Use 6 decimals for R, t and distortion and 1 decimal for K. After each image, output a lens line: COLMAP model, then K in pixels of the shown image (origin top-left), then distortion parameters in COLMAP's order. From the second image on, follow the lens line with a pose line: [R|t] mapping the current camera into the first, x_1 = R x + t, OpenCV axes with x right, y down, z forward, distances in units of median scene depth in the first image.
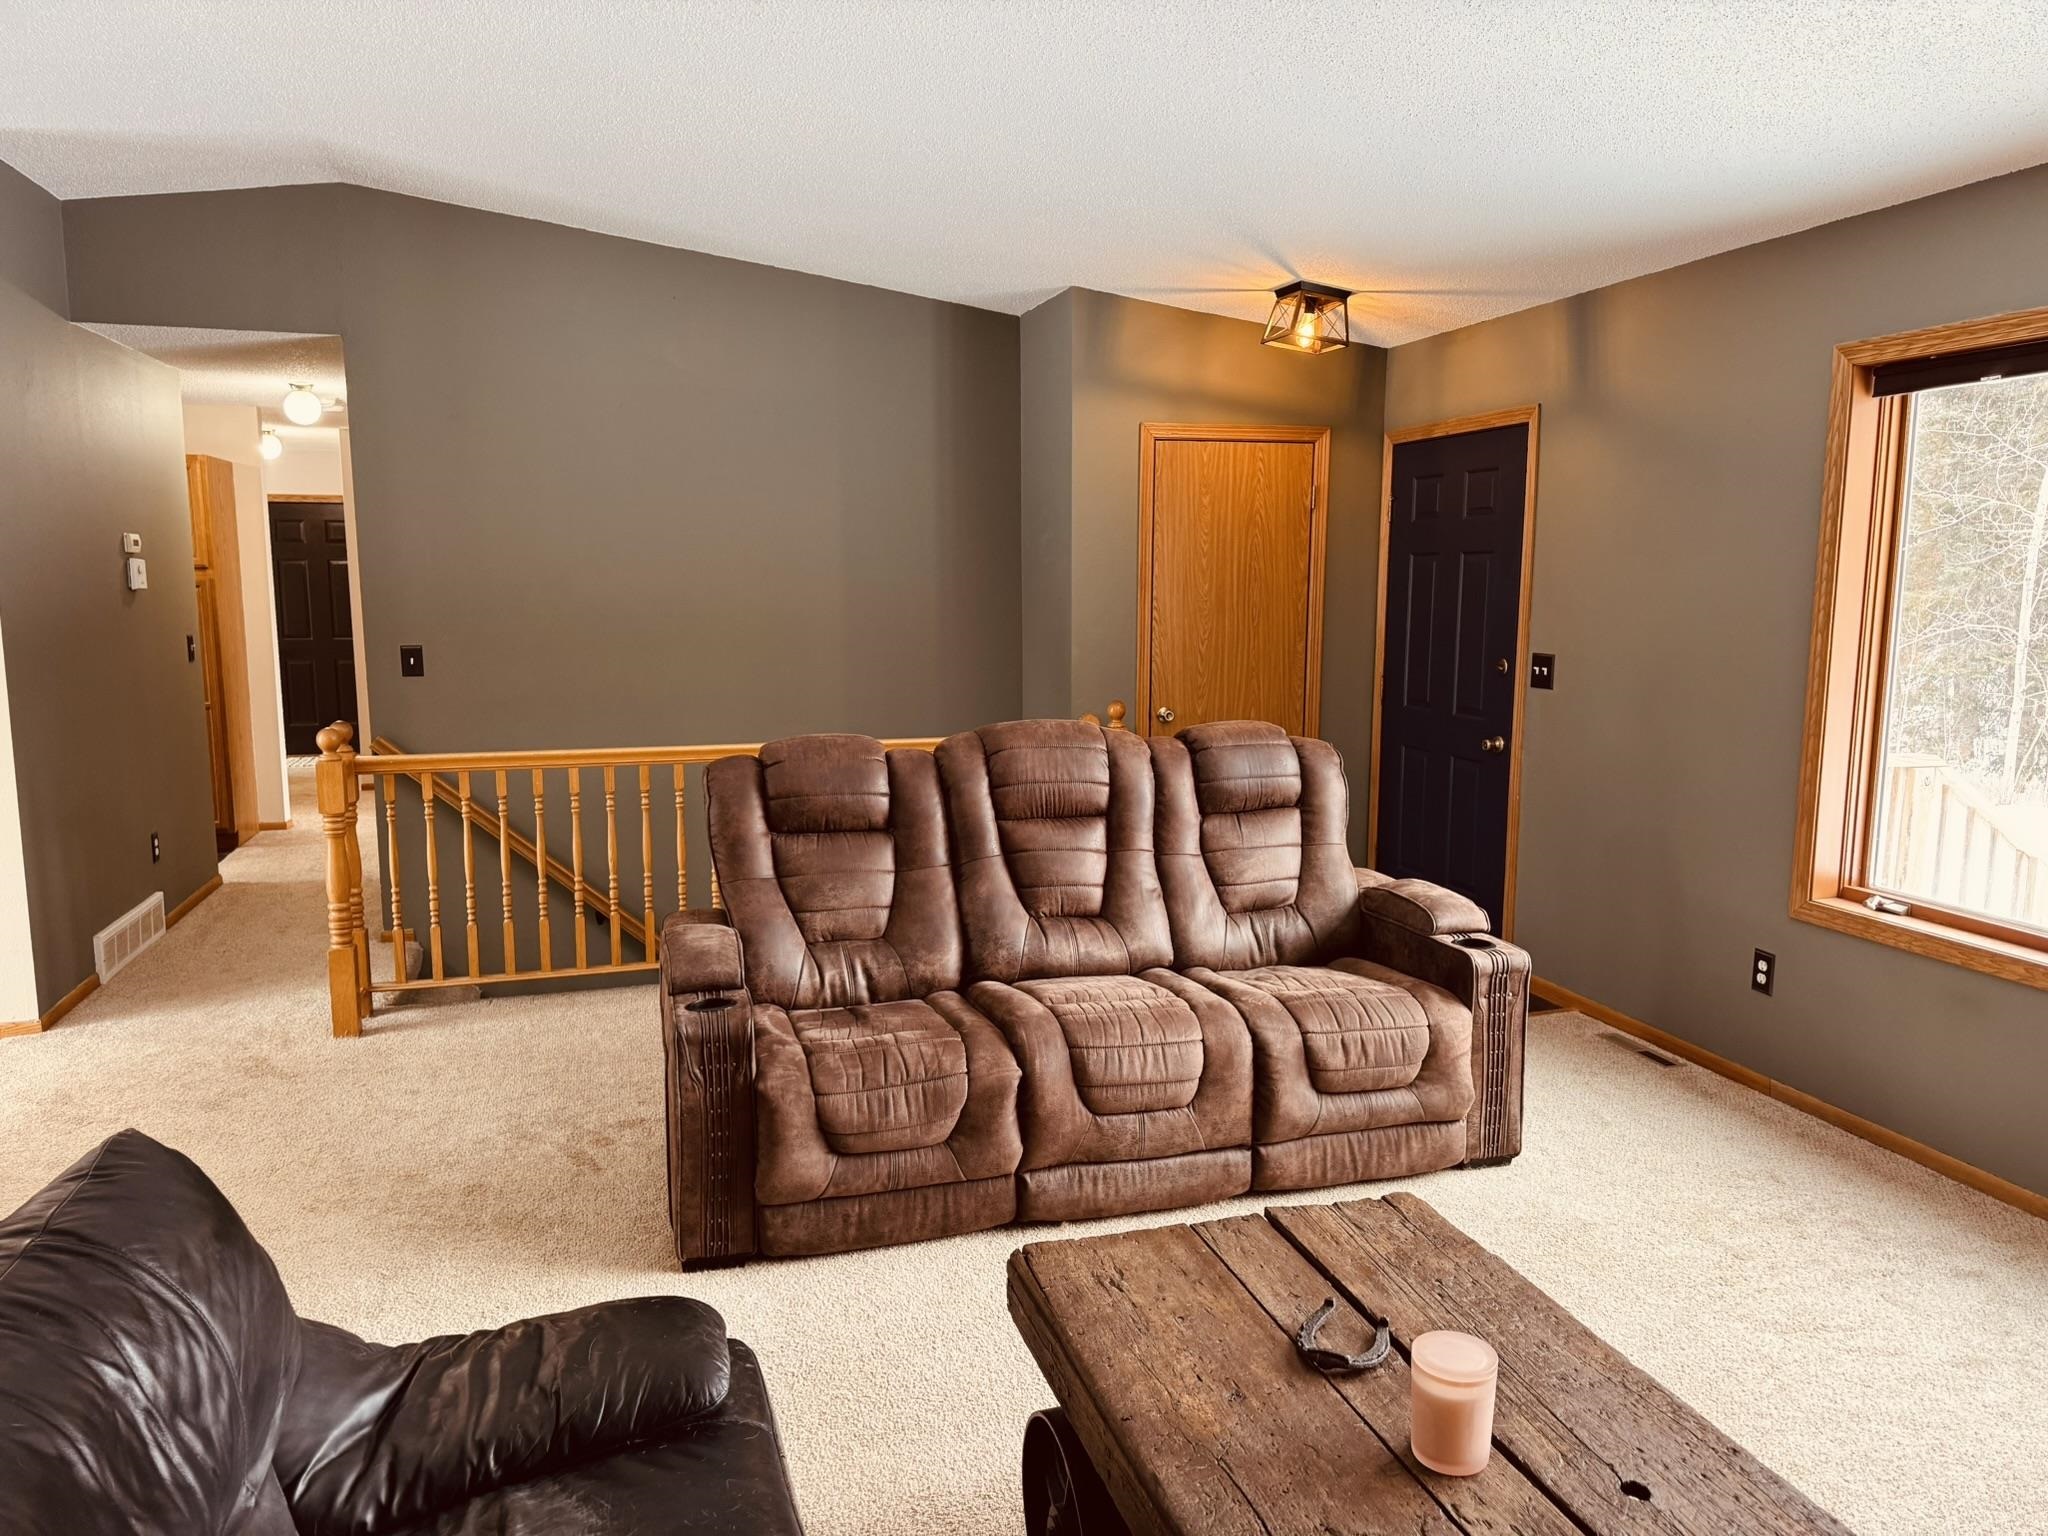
lens RADIAL K [[1458.8, 0, 1034.8], [0, 1458.8, 756.9], [0, 0, 1]] dist [0.045091, -0.040673]
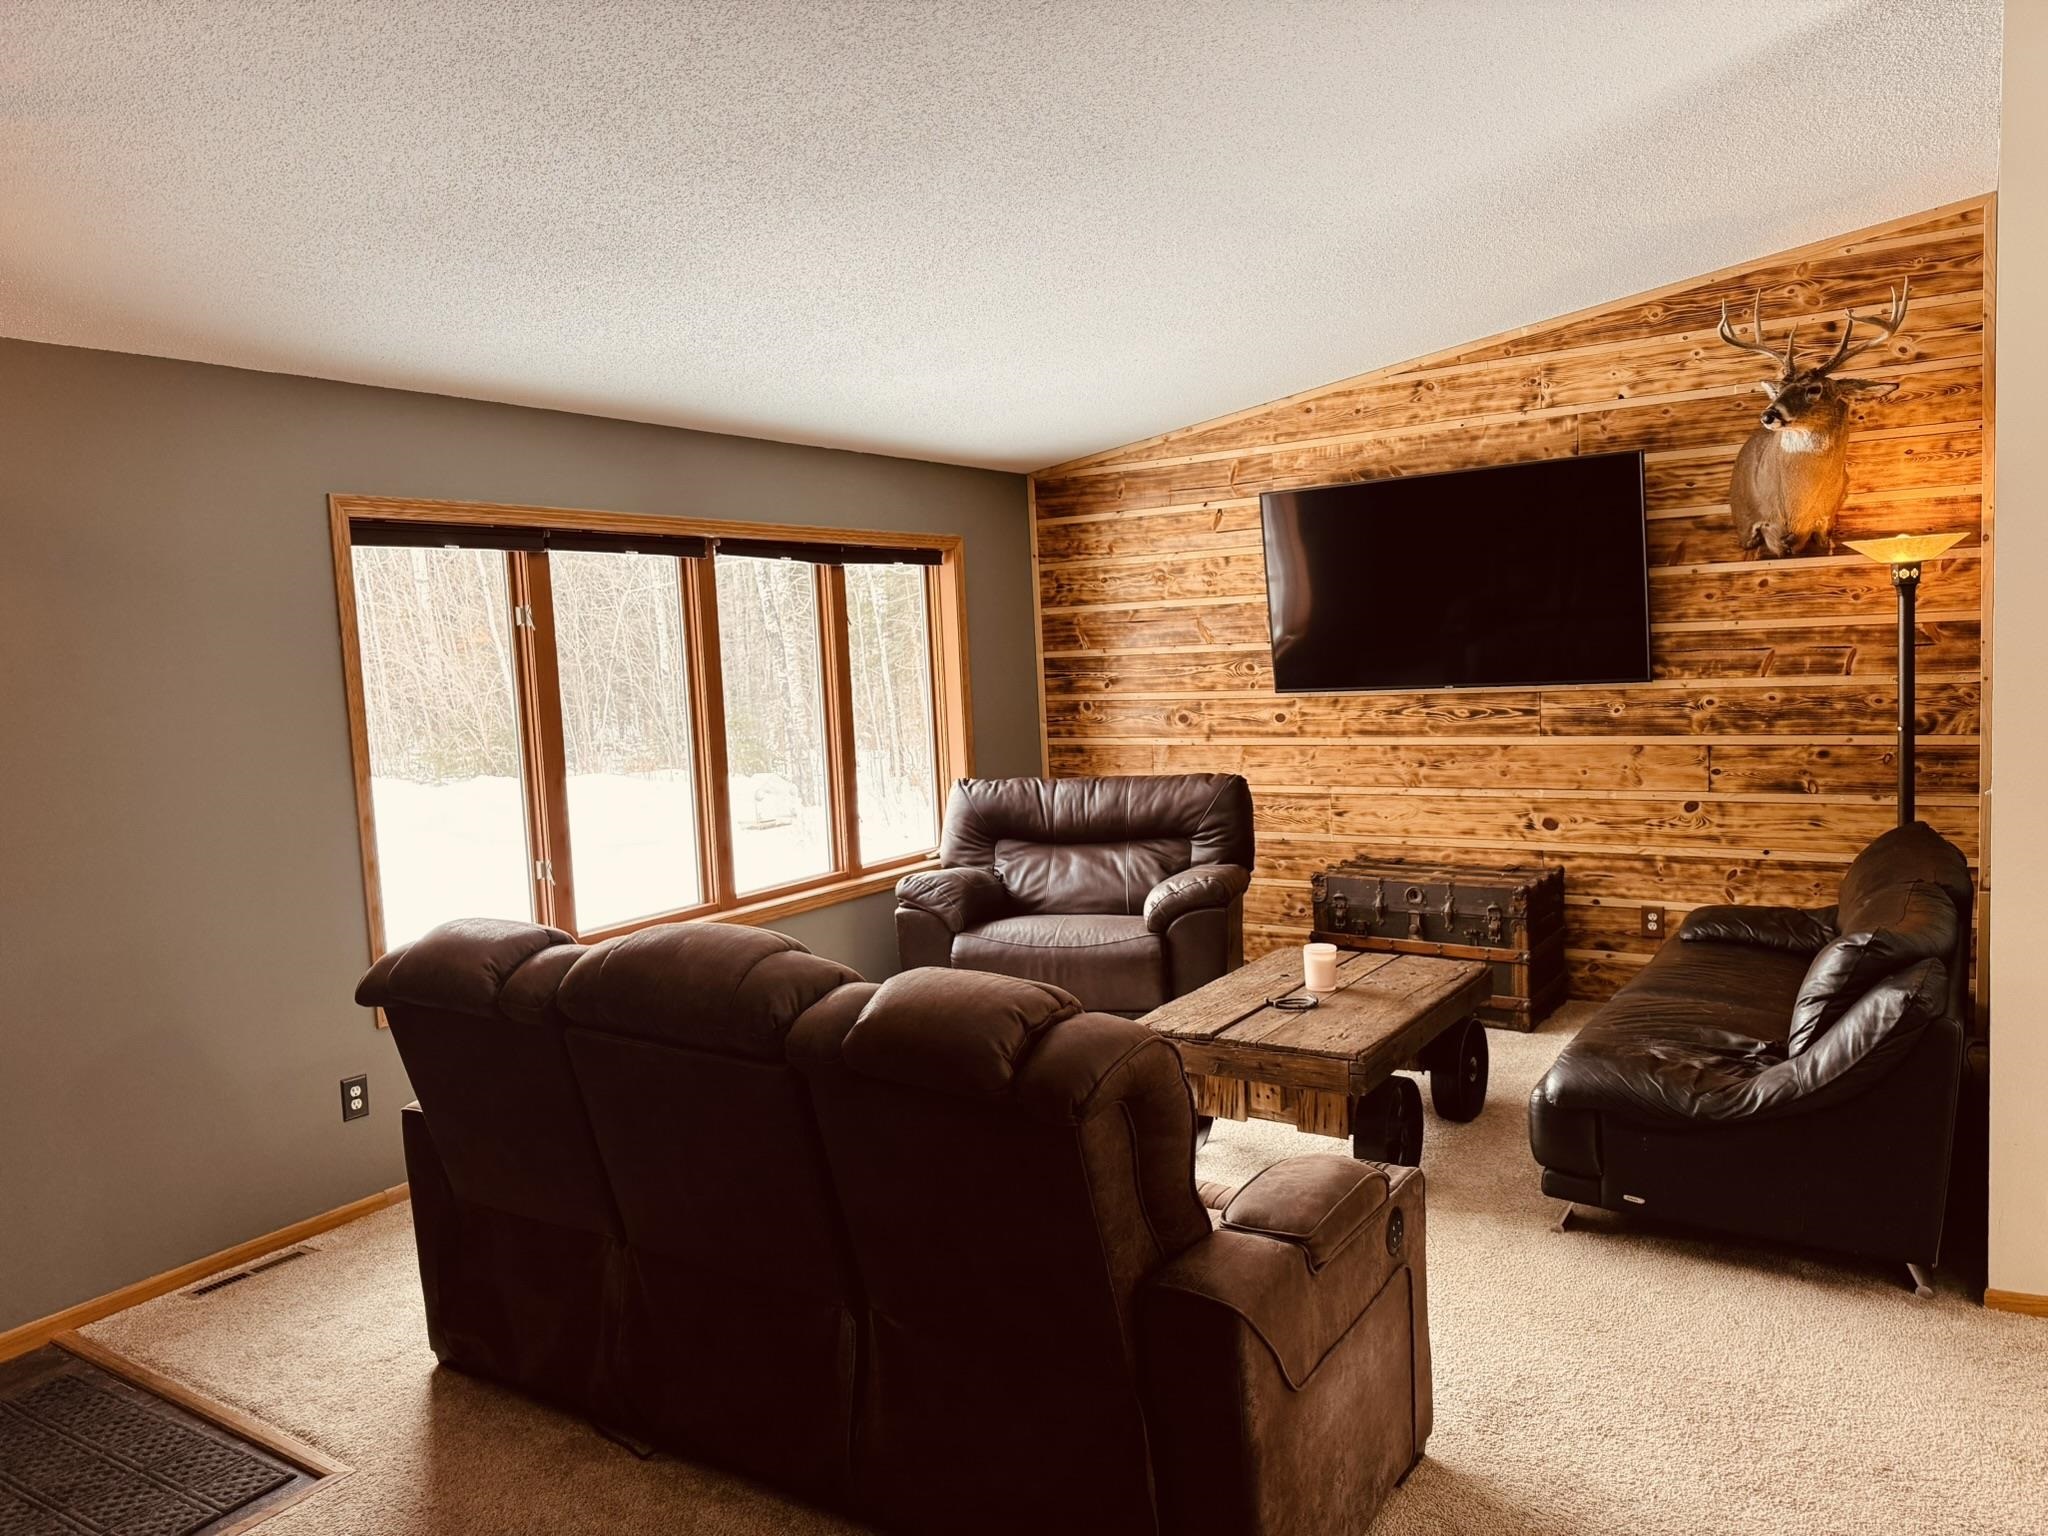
lens RADIAL K [[1458.8, 0, 986.2], [0, 1458.8, 782.8], [0, 0, 1]] dist [0.045091, -0.040673]
pose [[-0.646027, -0.036632, 0.762435, -0.546156], [0.149549, 0.973416, 0.173485, -0.174541], [-0.748522, 0.226097, -0.623374, 1.256595]]
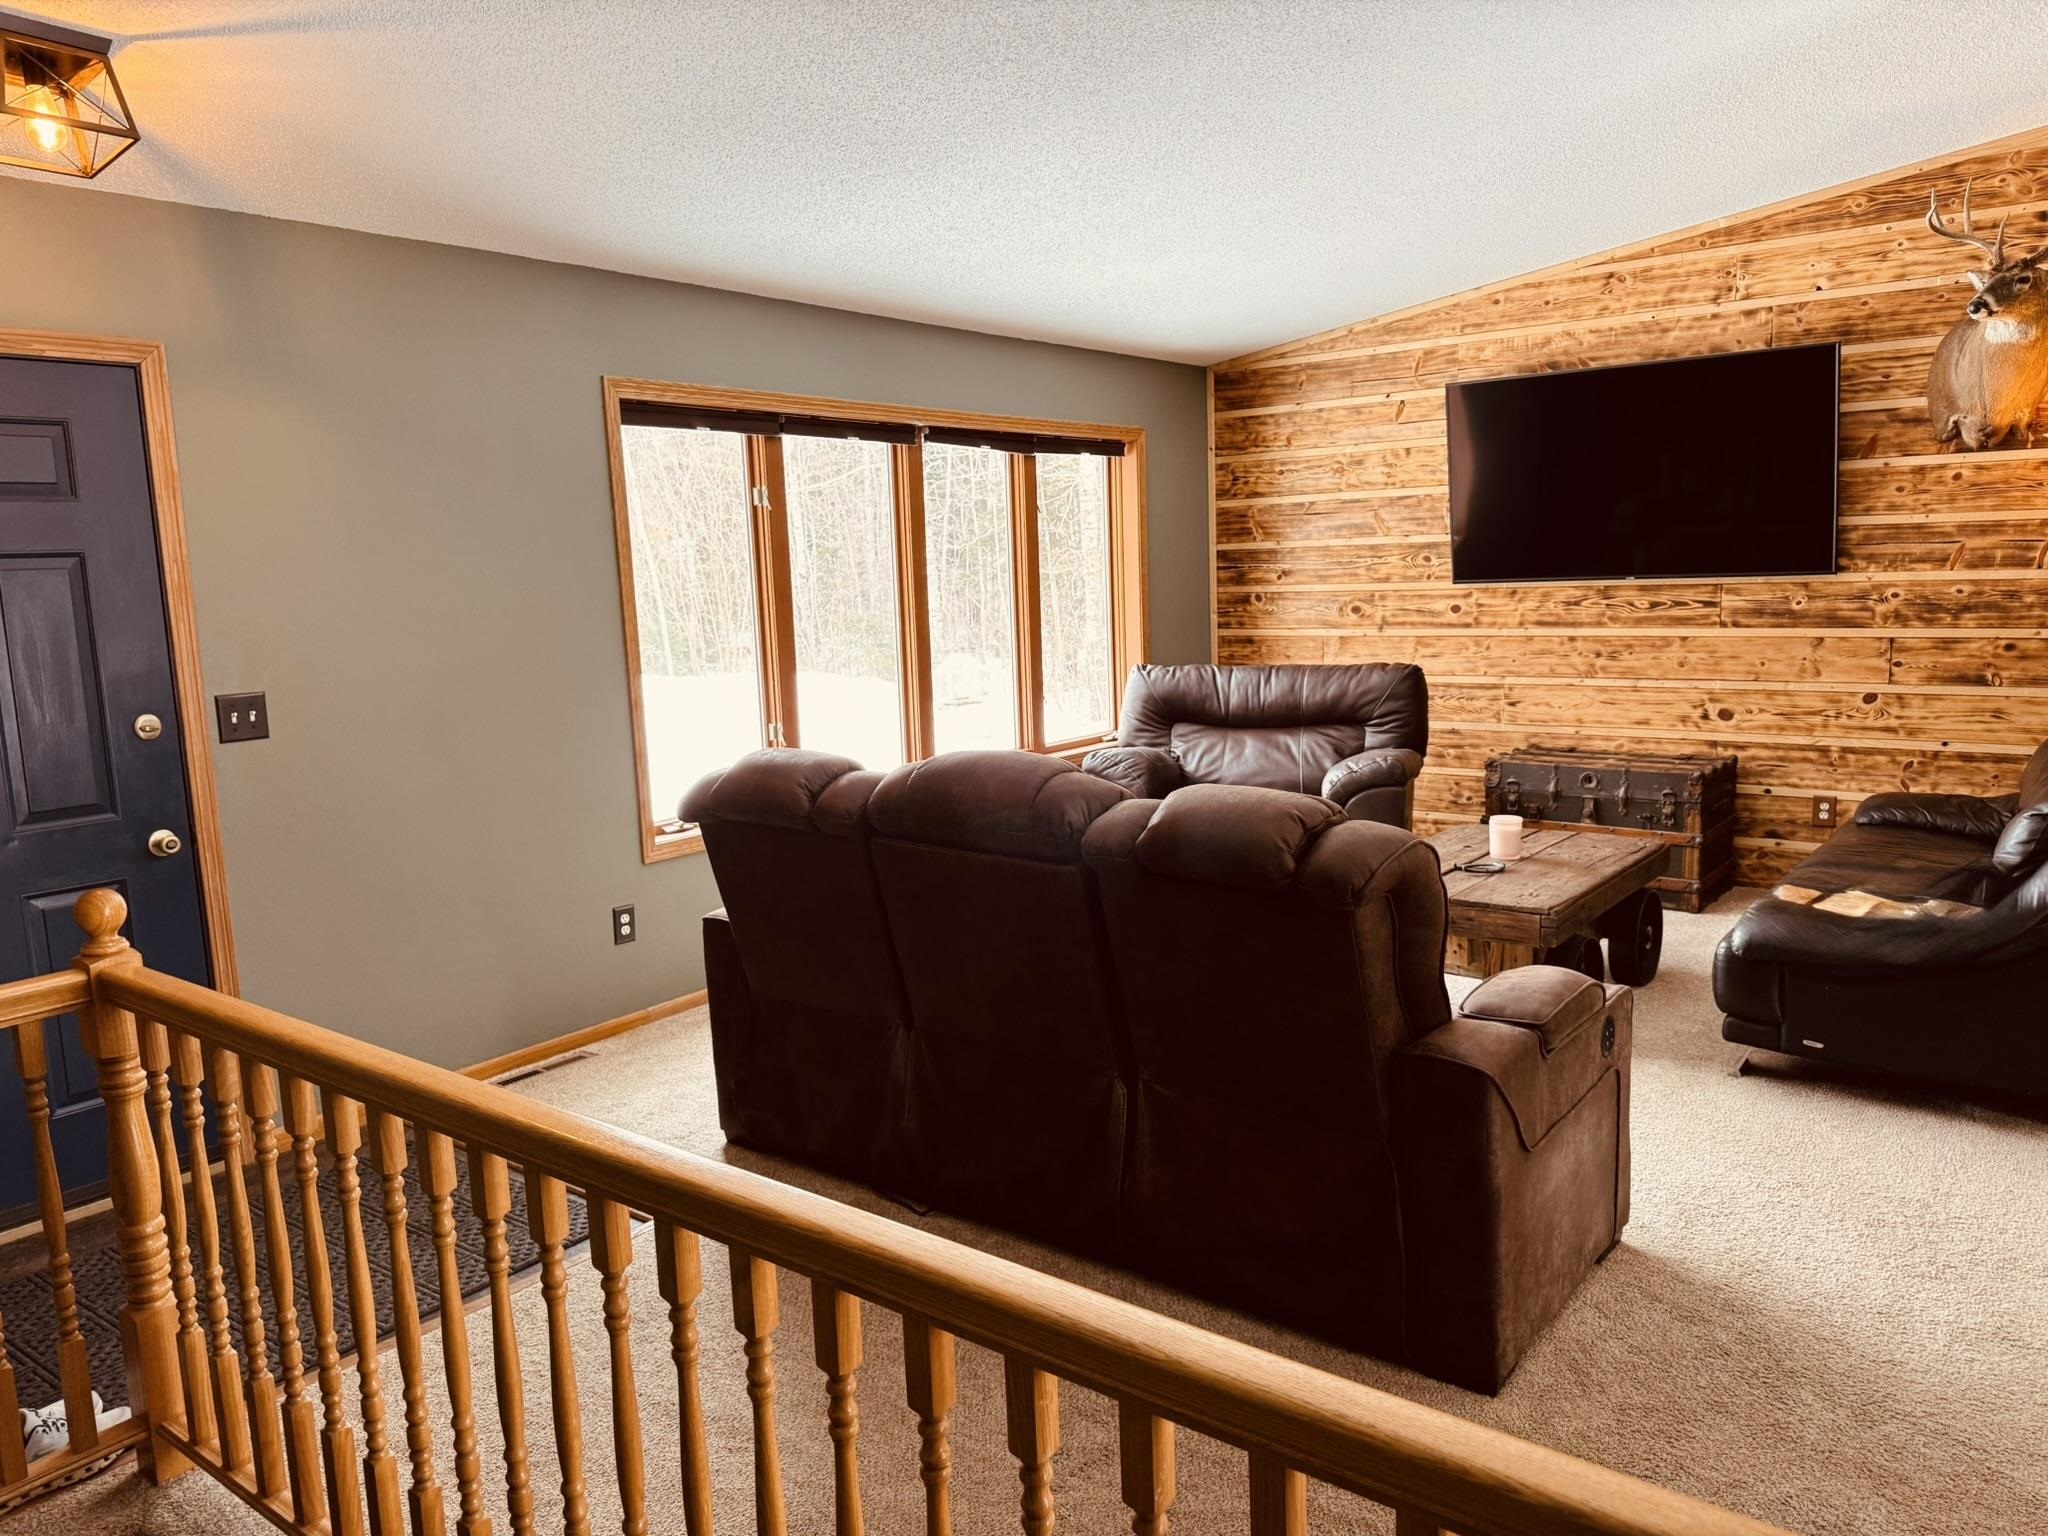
lens RADIAL K [[1458.8, 0, 1024.2], [0, 1458.8, 774.0], [0, 0, 1]] dist [0.045091, -0.040673]
pose [[-0.597732, -0.093841, 0.796185, -0.567503], [0.141456, 0.965198, 0.219959, -0.167821], [-0.789117, 0.244102, -0.563656, 1.361891]]
